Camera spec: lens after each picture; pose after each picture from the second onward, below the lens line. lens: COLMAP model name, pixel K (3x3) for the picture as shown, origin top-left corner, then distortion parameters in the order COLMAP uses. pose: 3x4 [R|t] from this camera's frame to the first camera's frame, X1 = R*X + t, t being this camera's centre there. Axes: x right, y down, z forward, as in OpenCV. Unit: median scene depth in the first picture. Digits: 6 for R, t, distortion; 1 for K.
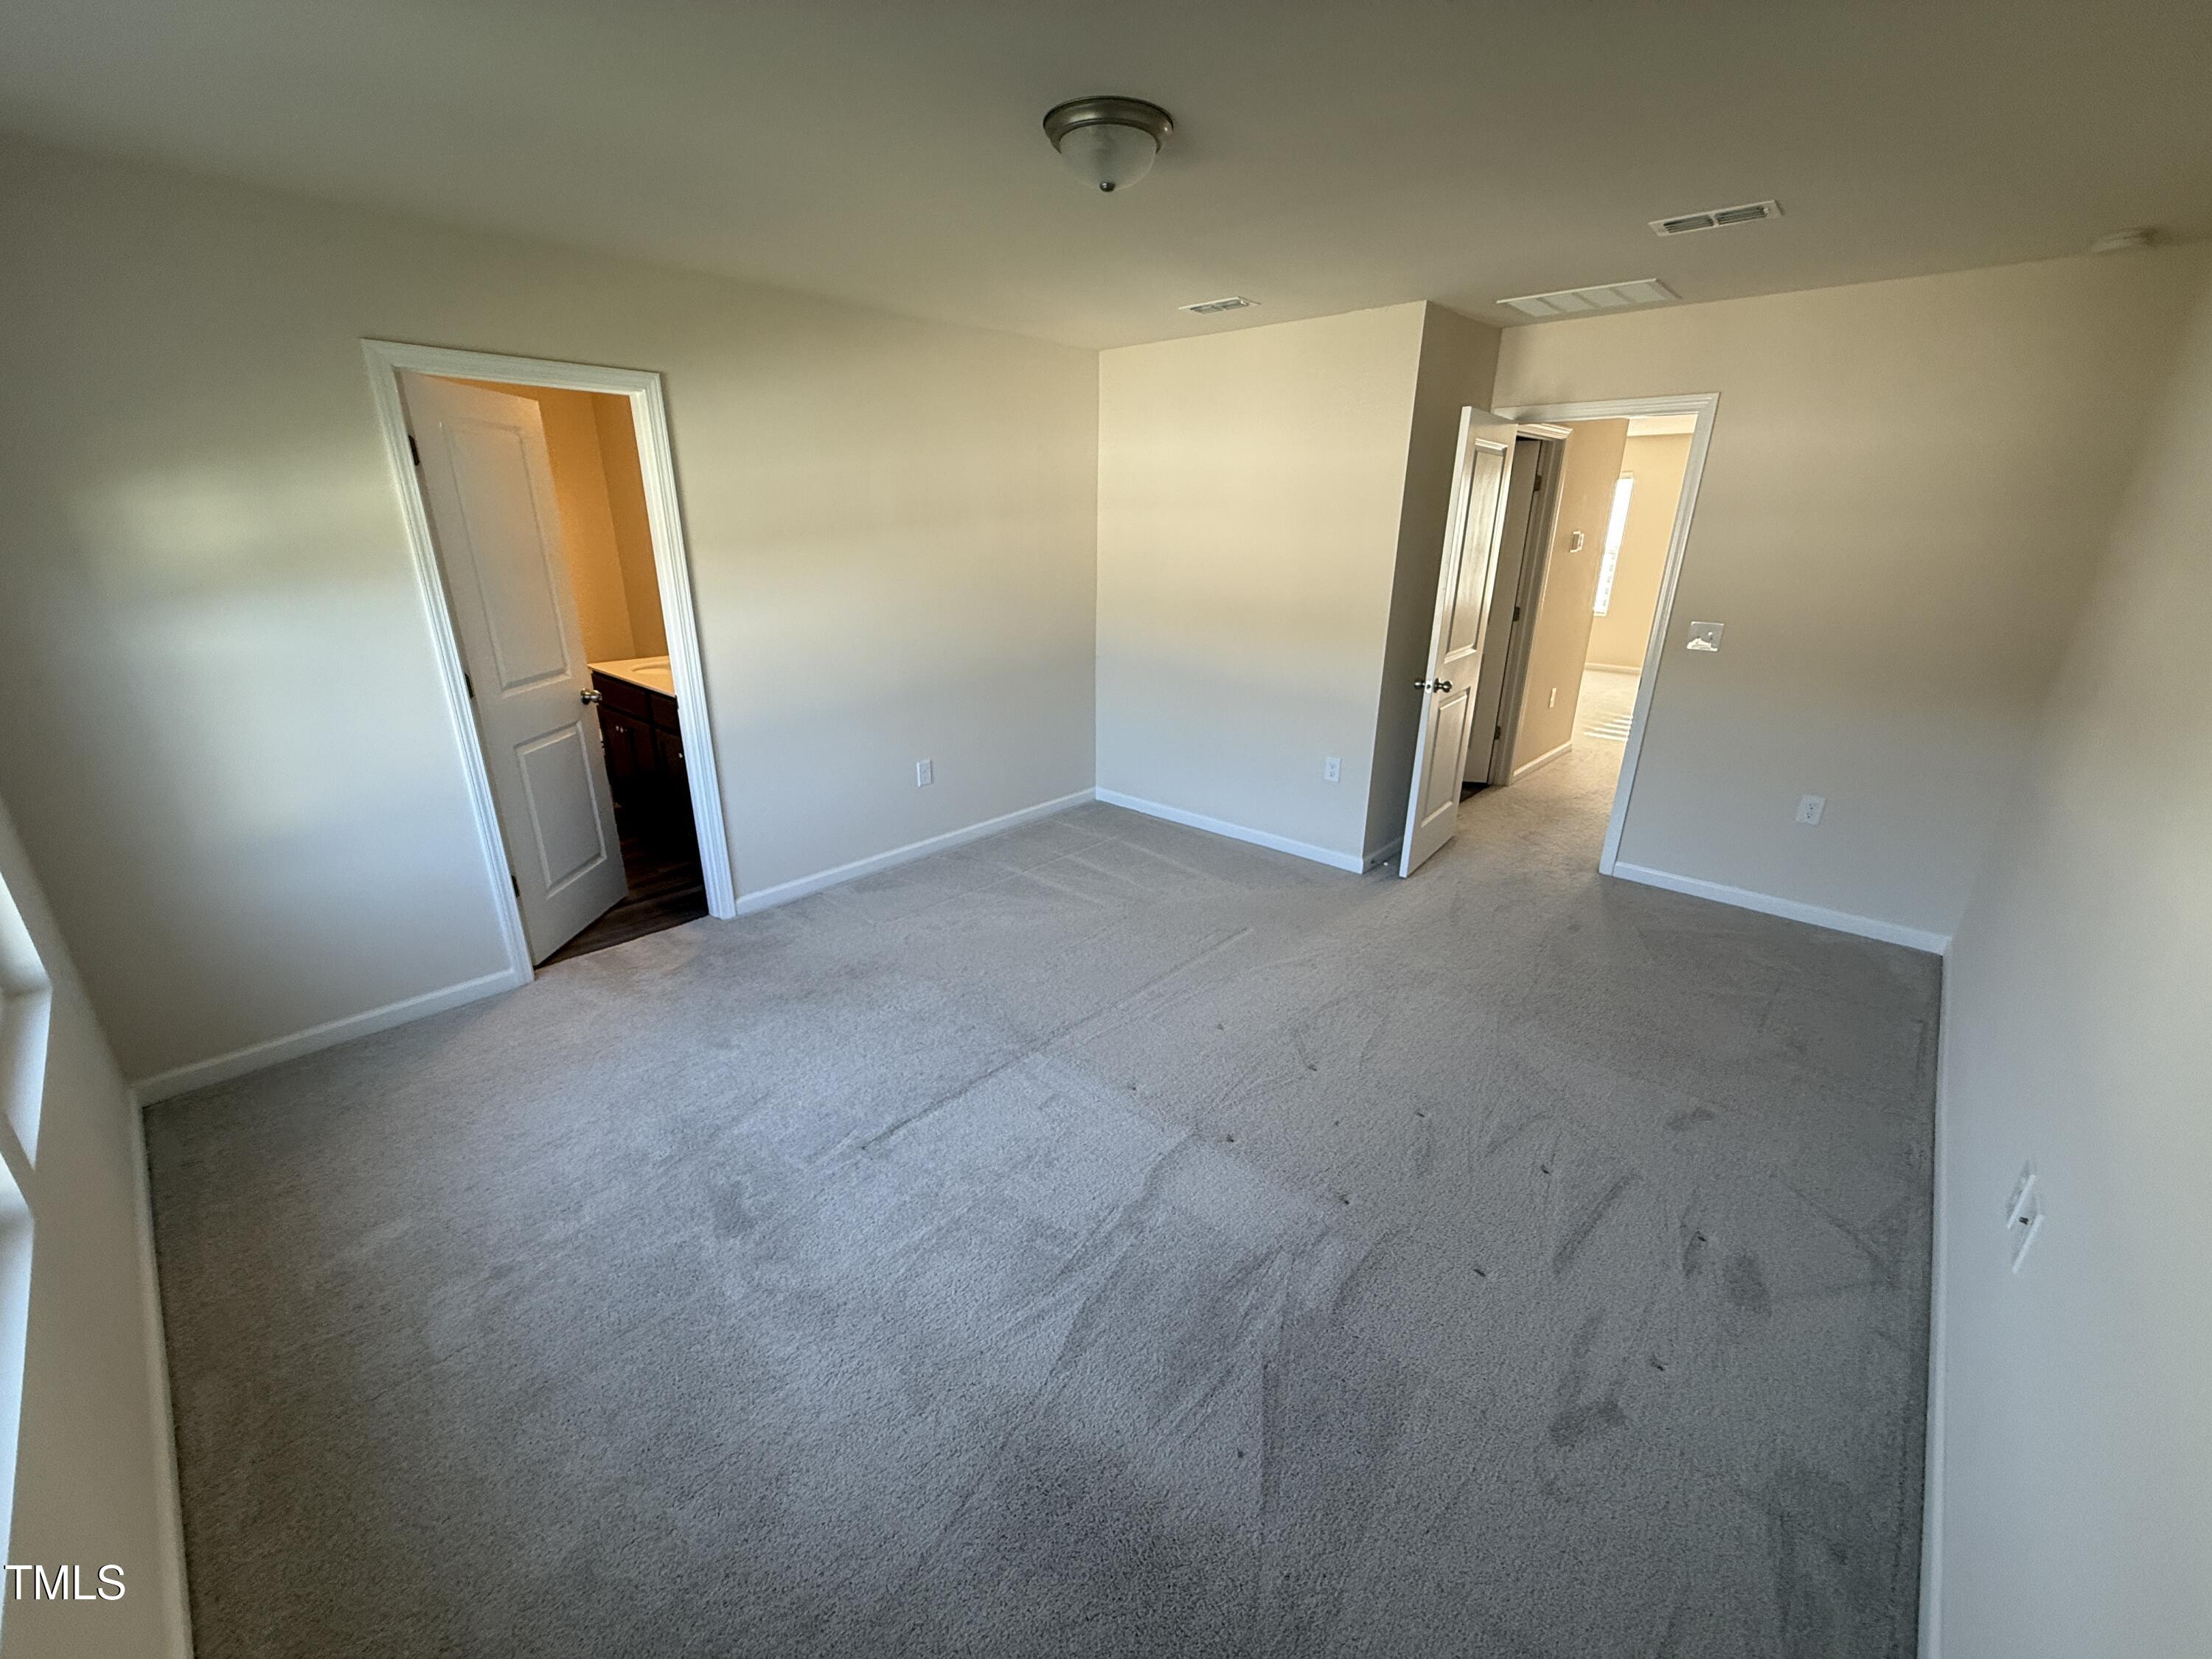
lens RADIAL K [[882.7, 0, 1099.7], [0, 882.7, 829.2], [0, 0, 1]] dist [0.003802, -0.000019]
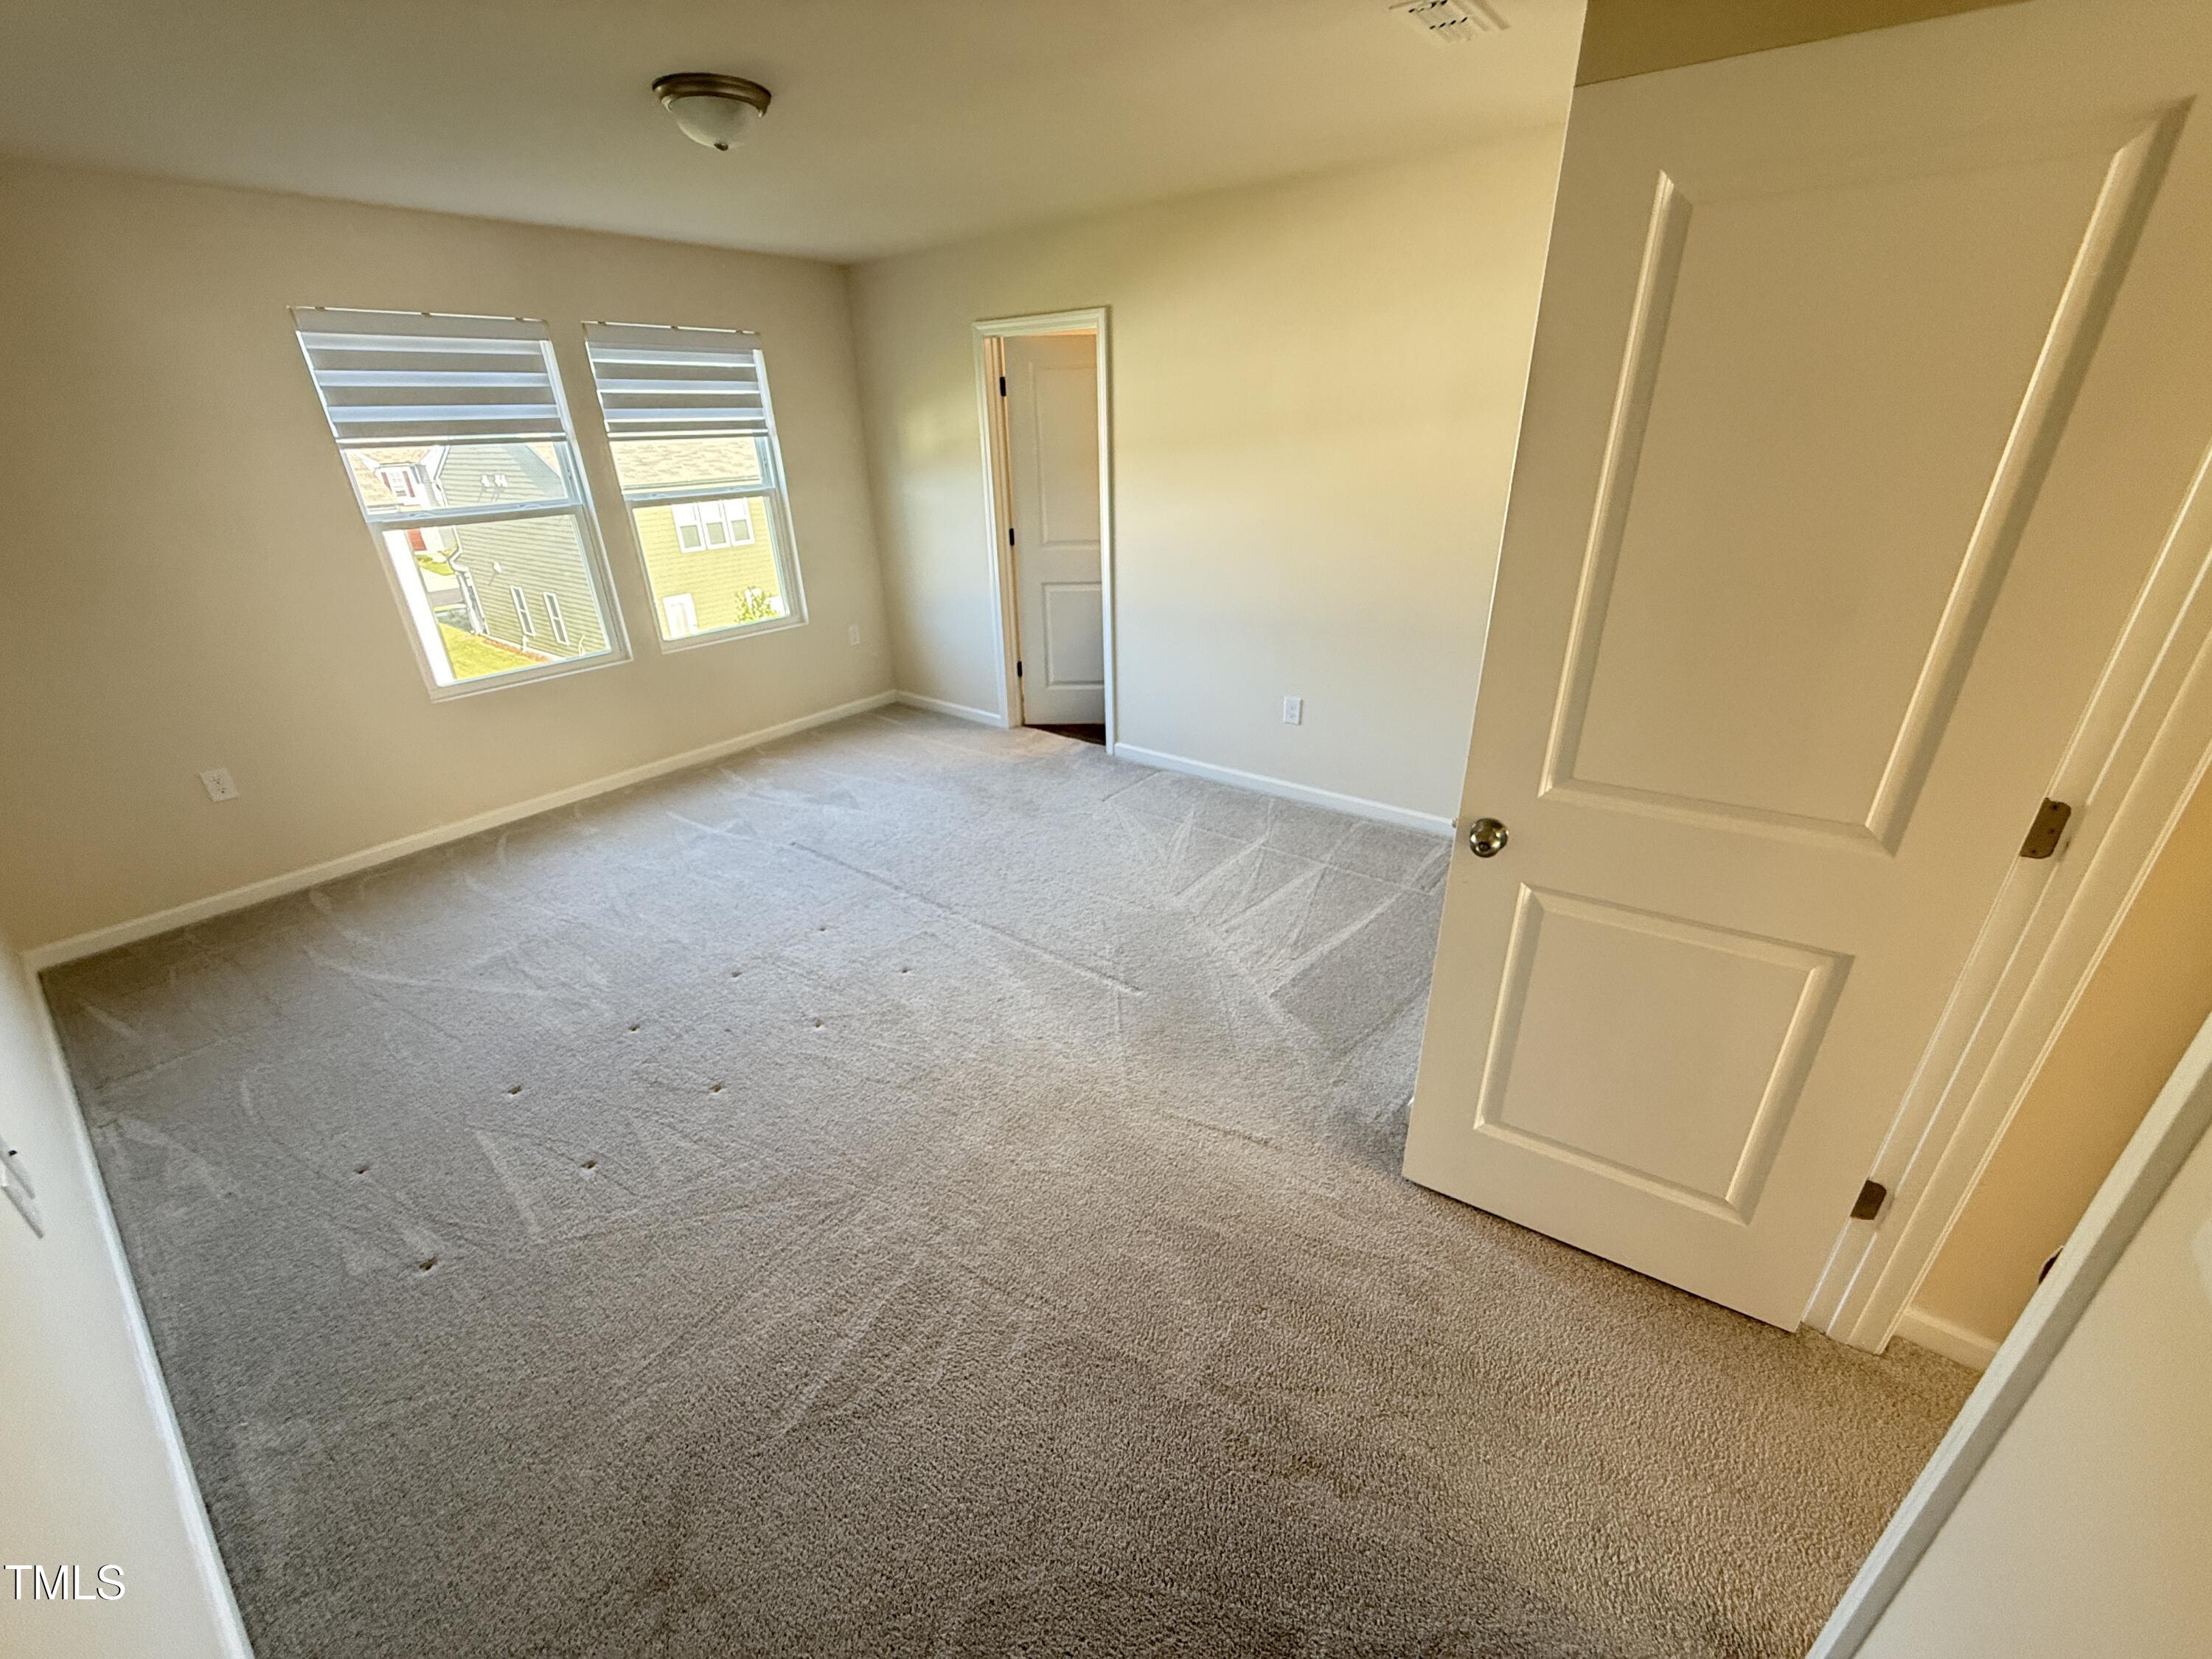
lens RADIAL K [[882.7, 0, 1102.3], [0, 882.7, 830.8], [0, 0, 1]] dist [0.003802, -0.000019]
pose [[0.078909, 0.416941, -0.905502, 1.091675], [-0.306492, 0.874485, 0.375950, -0.389804], [0.948597, 0.247863, 0.196794, 1.083214]]
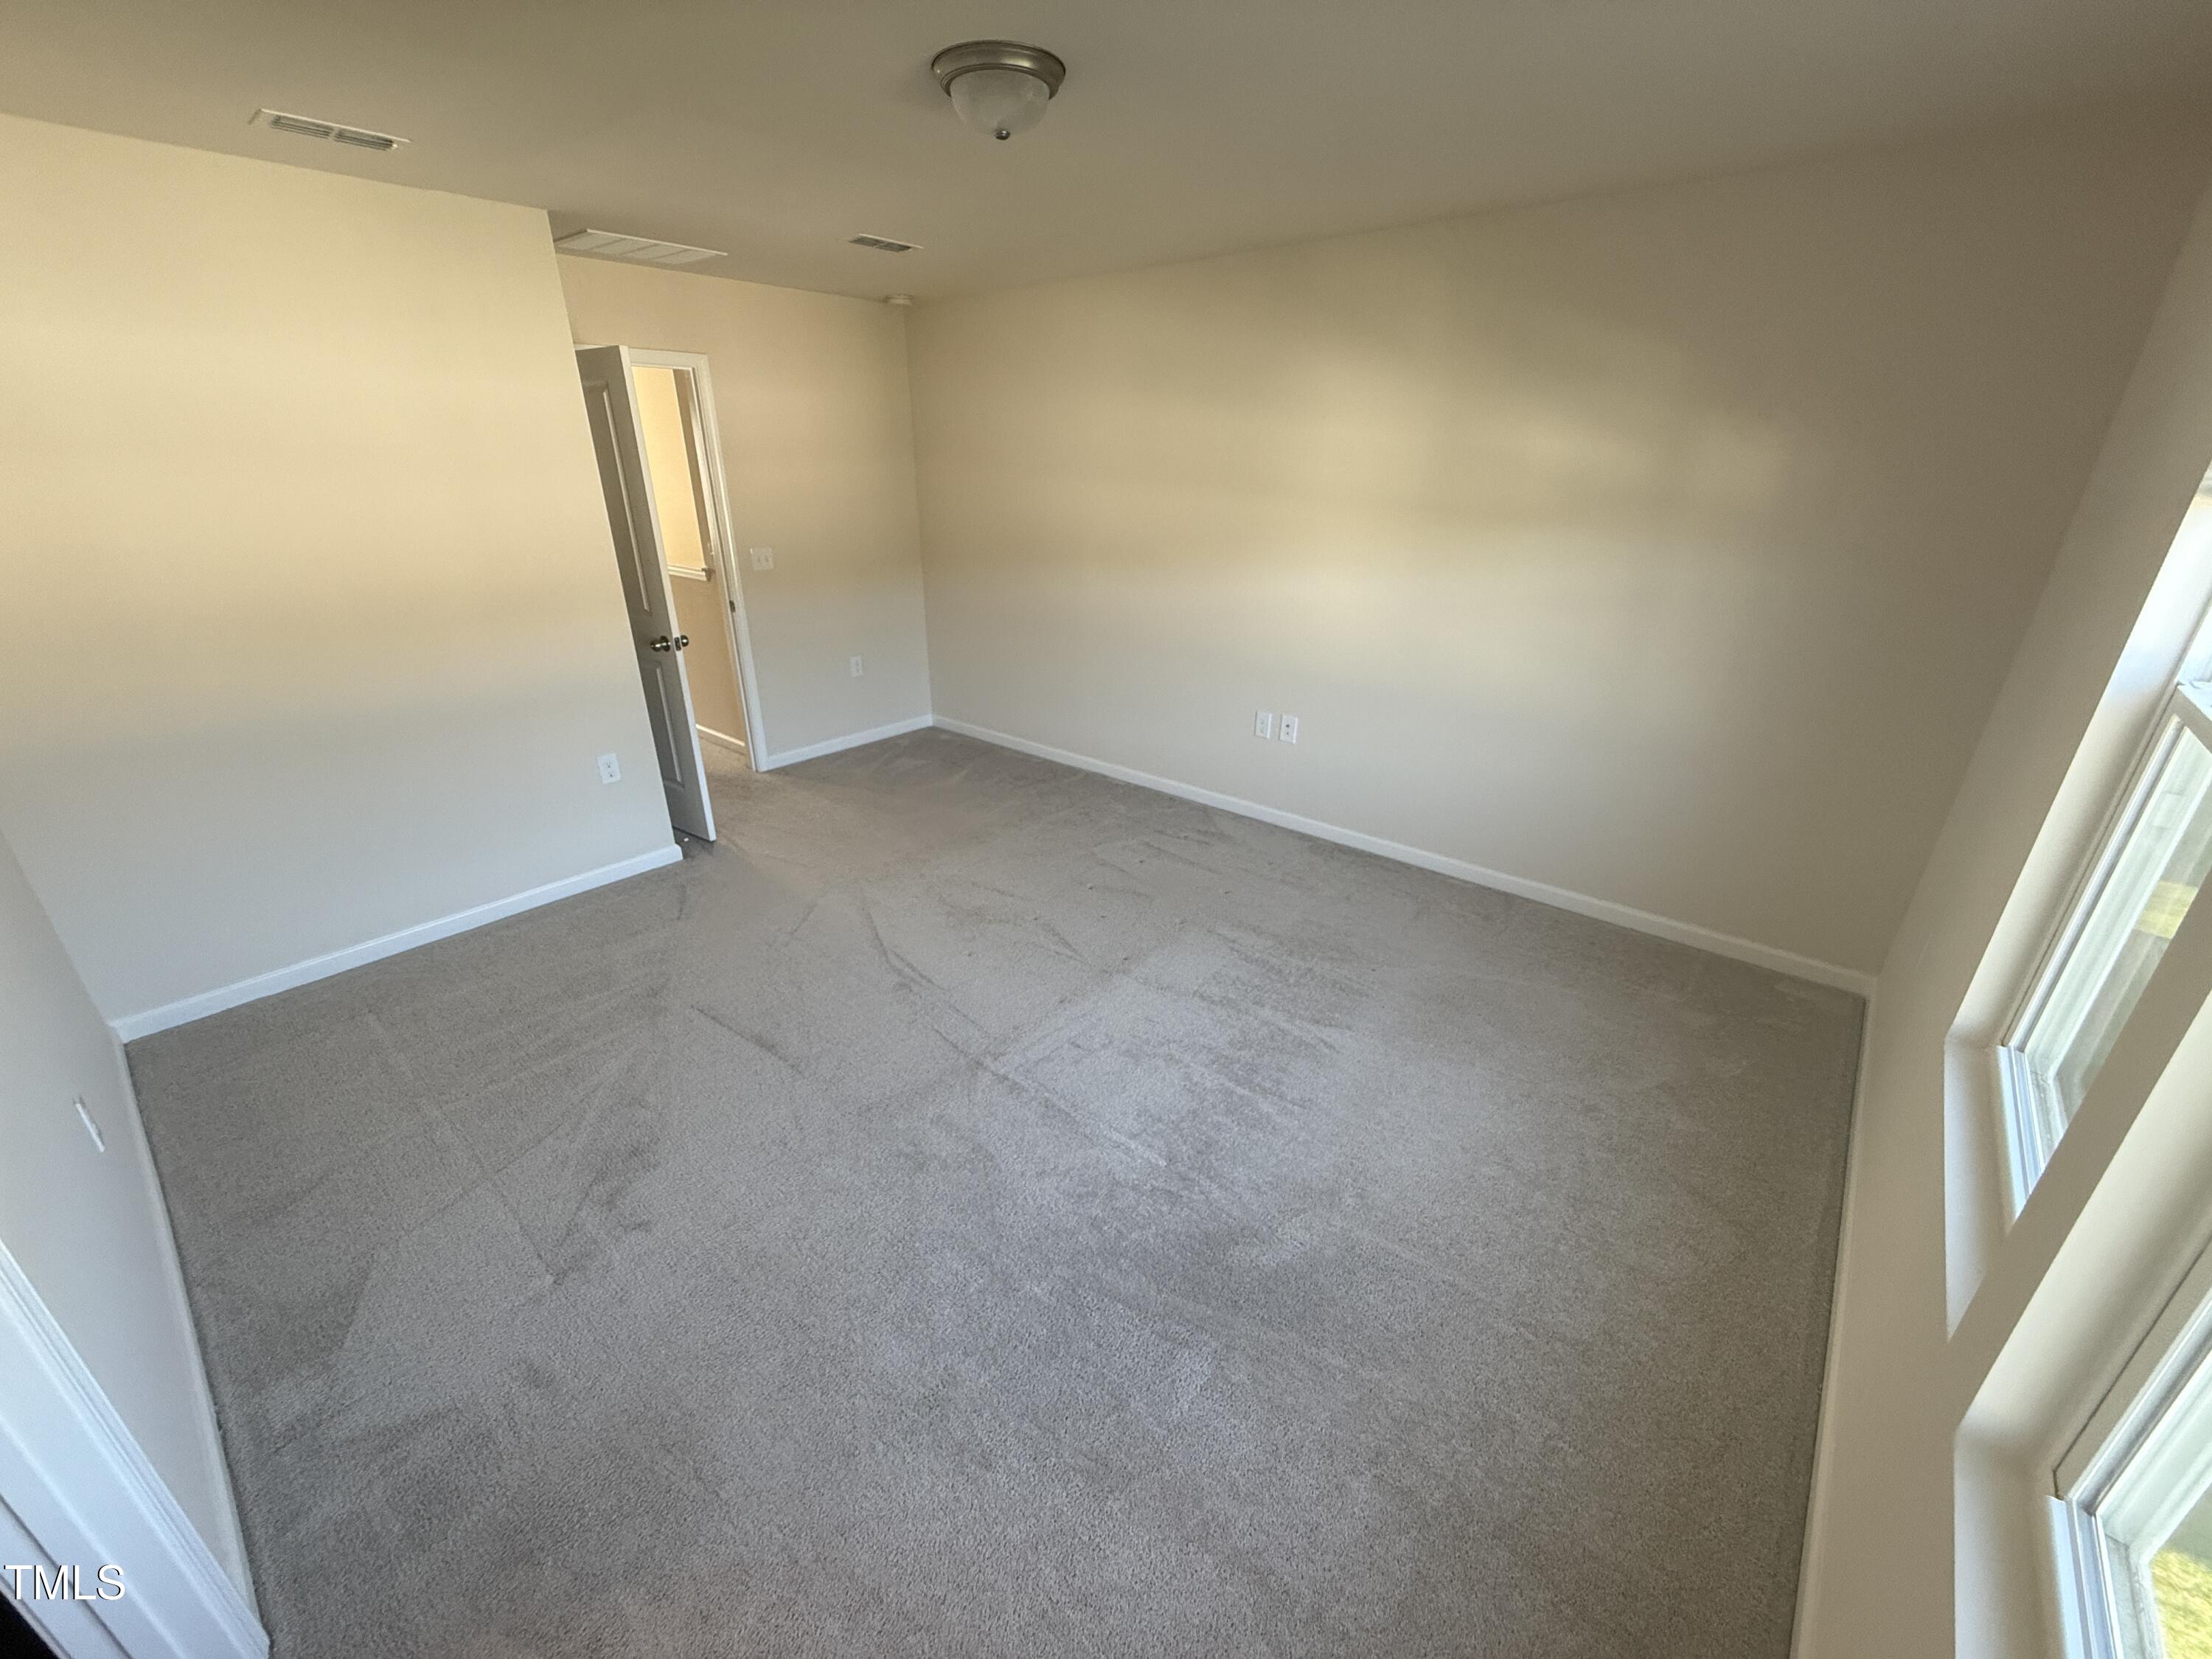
lens RADIAL K [[882.7, 0, 1108.5], [0, 882.7, 834.5], [0, 0, 1]] dist [0.003802, -0.000019]
pose [[-0.033876, -0.404759, 0.913796, -0.953236], [0.333288, 0.857407, 0.392138, -0.320601], [-0.942216, 0.317841, 0.105856, 0.814261]]
